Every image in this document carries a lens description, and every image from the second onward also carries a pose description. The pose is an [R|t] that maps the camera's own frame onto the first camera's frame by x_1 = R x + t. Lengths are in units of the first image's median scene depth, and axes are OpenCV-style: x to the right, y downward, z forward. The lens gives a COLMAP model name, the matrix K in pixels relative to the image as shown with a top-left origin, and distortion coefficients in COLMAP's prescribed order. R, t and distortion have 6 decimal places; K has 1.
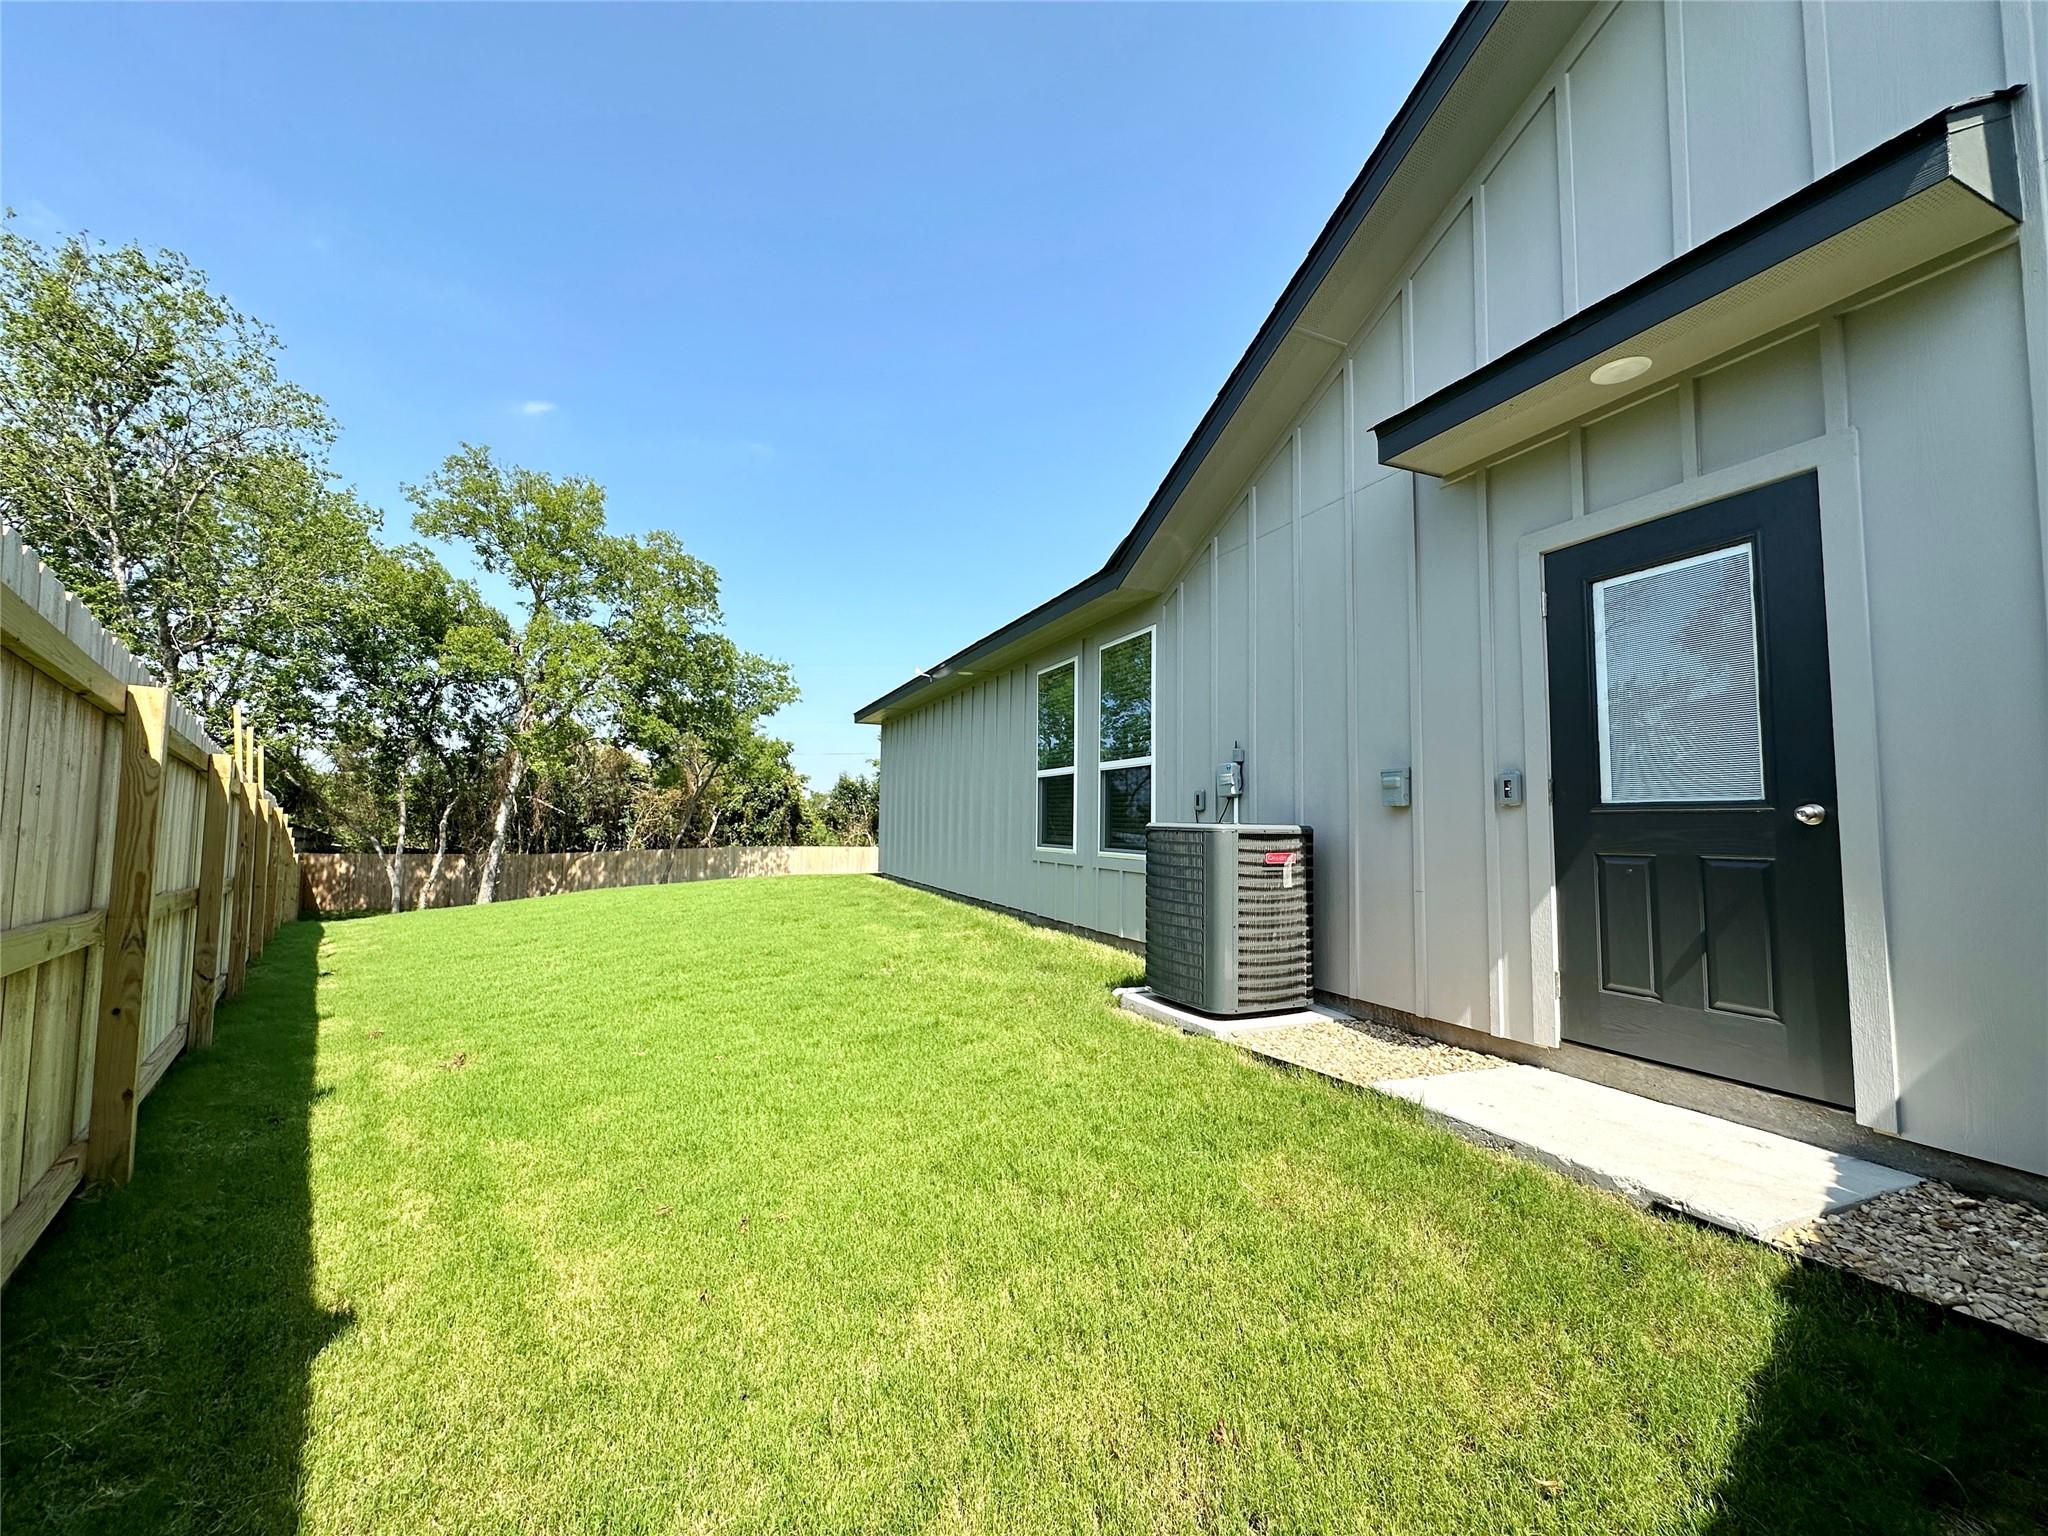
lens RADIAL K [[824.0, 0, 1019.6], [0, 824.0, 770.4], [0, 0, 1]] dist [-0.002061, -0.000049]
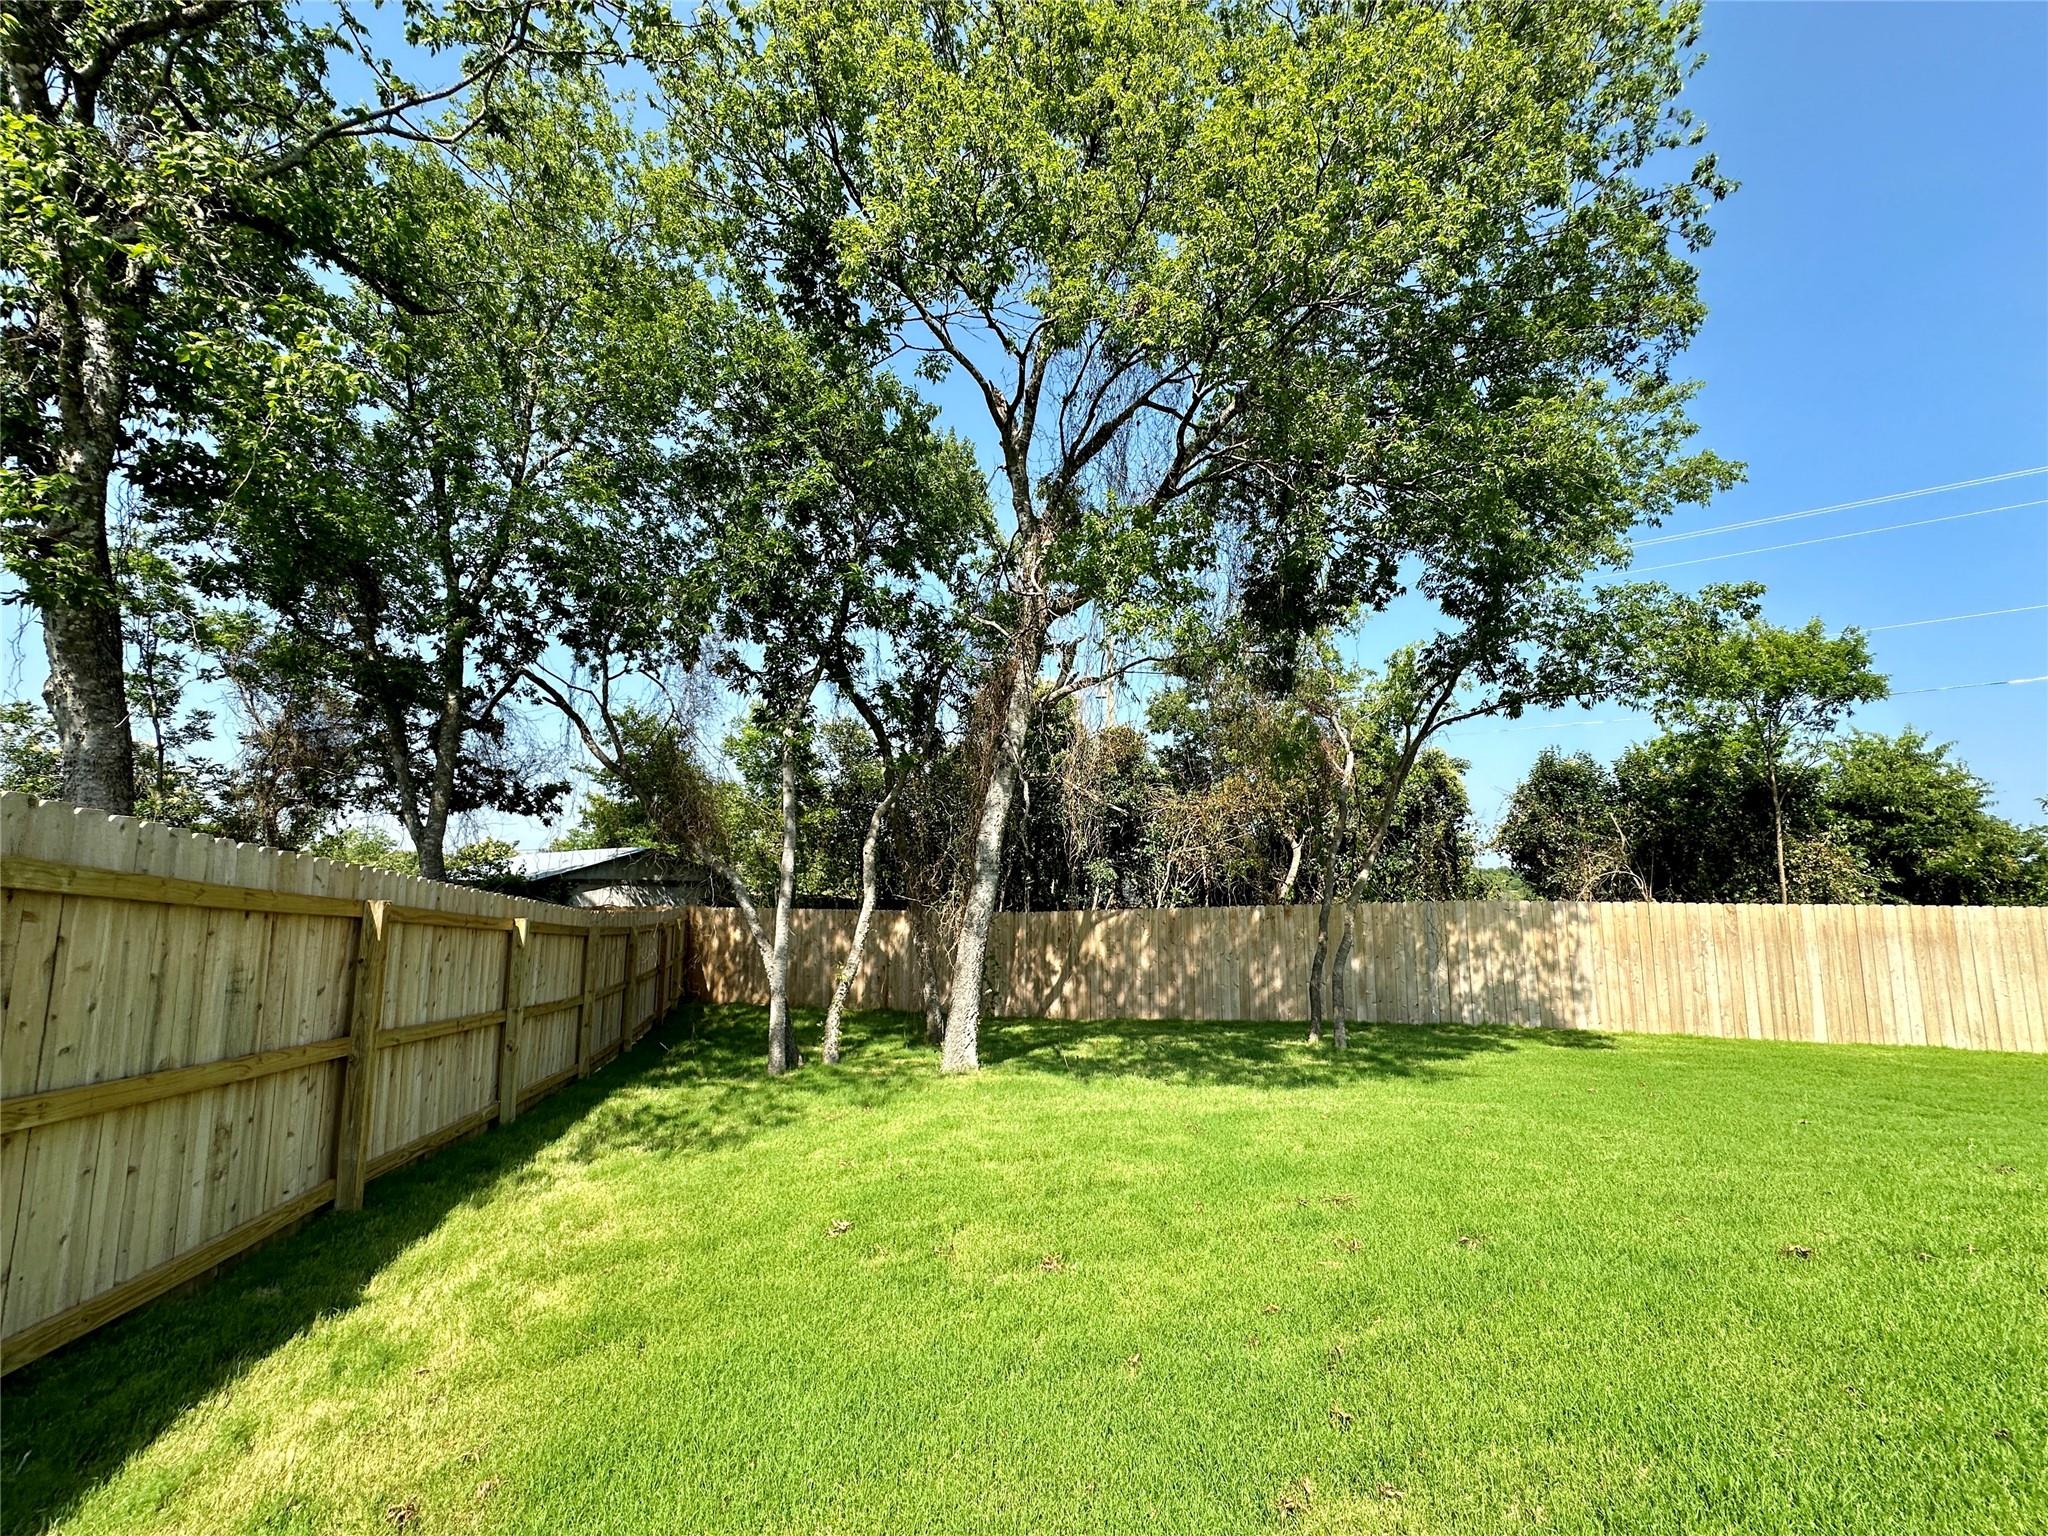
lens RADIAL K [[824.0, 0, 1026.5], [0, 824.0, 769.3], [0, 0, 1]] dist [-0.002061, -0.000049]
pose [[0.910654, -0.066799, -0.407734, -0.367130], [0.039861, 0.996445, -0.074219, 0.051313], [0.411242, 0.051335, 0.910079, 0.524628]]
